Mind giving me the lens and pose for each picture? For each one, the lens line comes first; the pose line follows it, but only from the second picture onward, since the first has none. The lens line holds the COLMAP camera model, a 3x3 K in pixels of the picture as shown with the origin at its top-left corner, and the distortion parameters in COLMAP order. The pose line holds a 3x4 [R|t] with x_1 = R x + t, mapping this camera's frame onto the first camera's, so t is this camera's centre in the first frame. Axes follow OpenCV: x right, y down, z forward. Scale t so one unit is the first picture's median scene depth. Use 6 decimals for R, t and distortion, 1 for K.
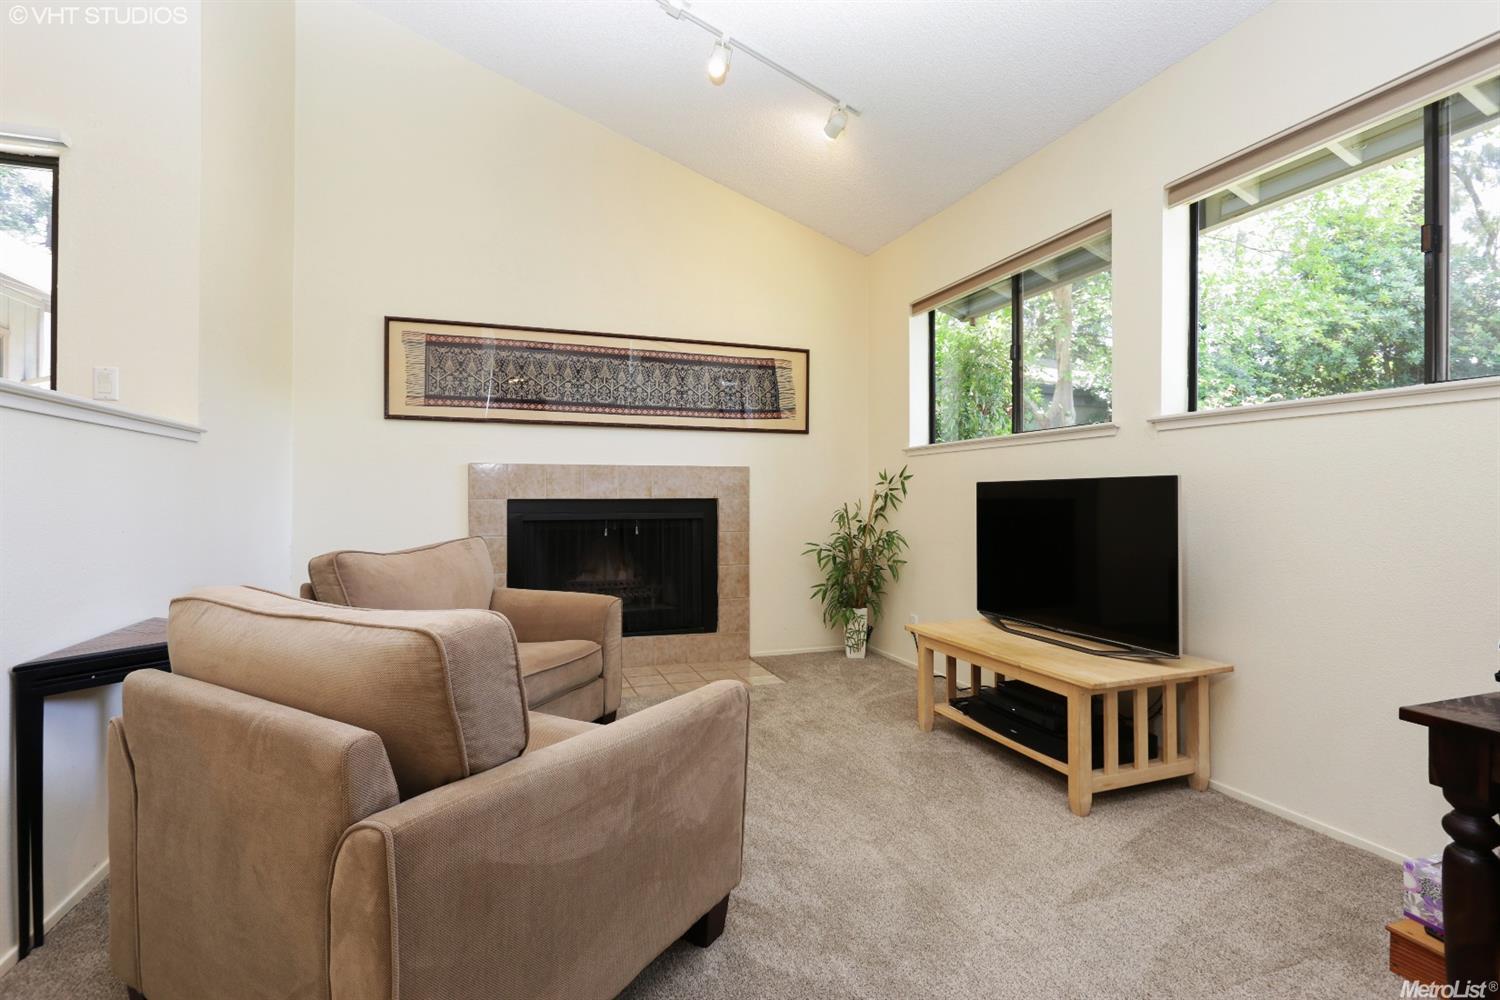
lens RADIAL K [[729.5, 0, 747.6], [0, 729.5, 491.5], [0, 0, 1]] dist [-0.004628, -0.000295]
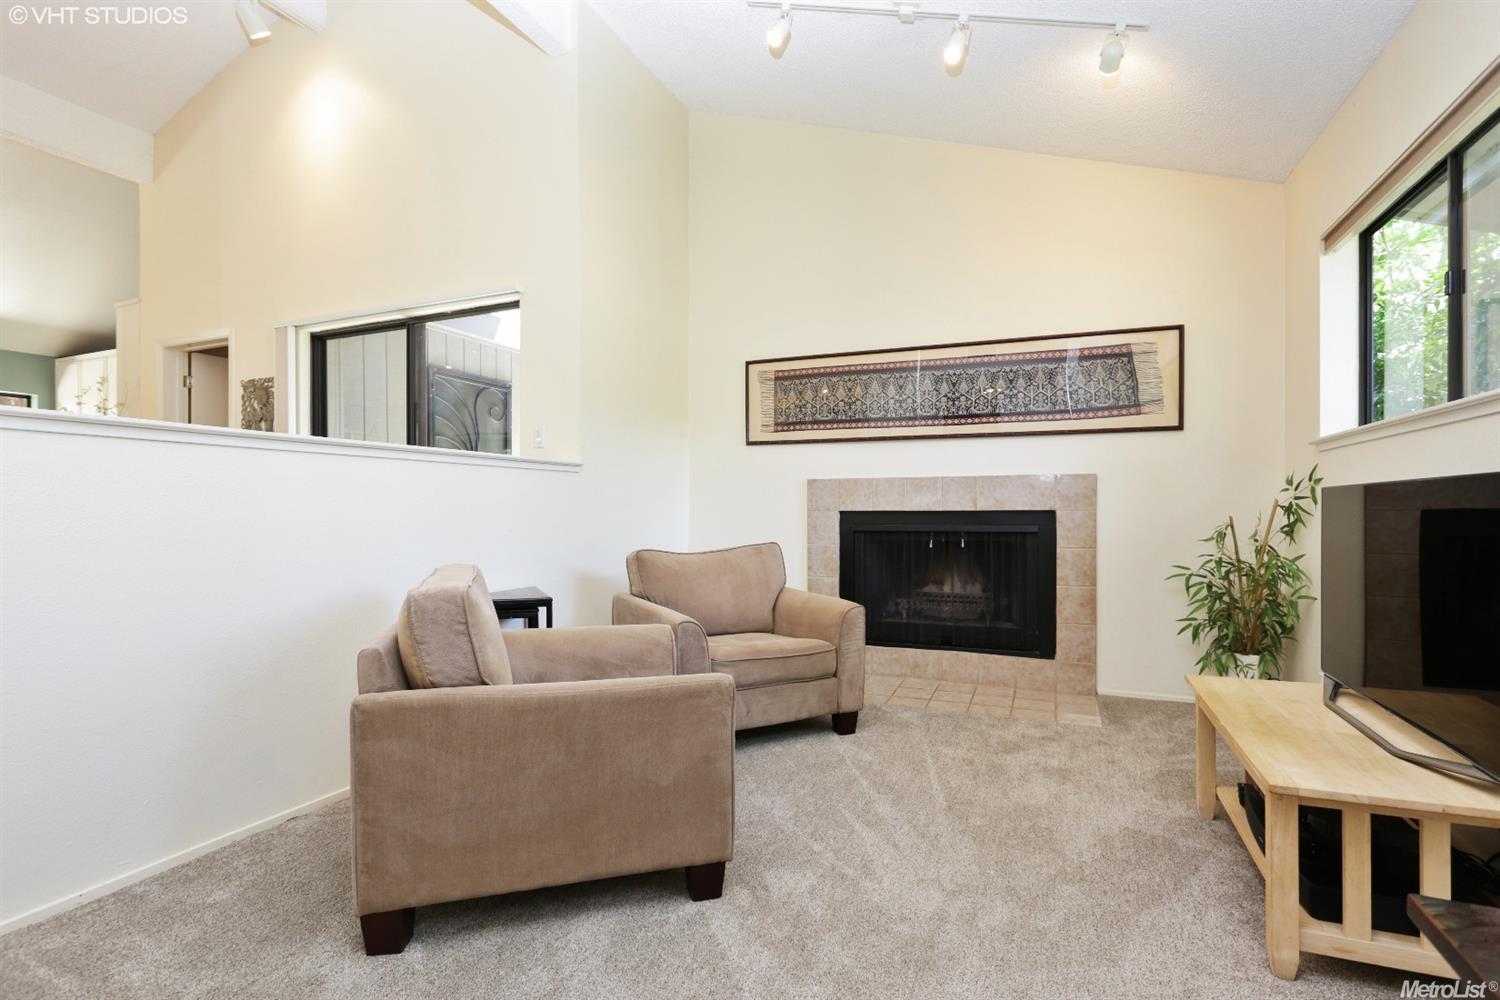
lens RADIAL K [[730.3, 0, 747.6], [0, 730.3, 511.2], [0, 0, 1]] dist [-0.027997, 0.015468]
pose [[0.721234, 0.000141, -0.692692, 0.312865], [0.003346, 0.999988, 0.003688, 0.006120], [0.692684, -0.004978, 0.721224, 0.100557]]
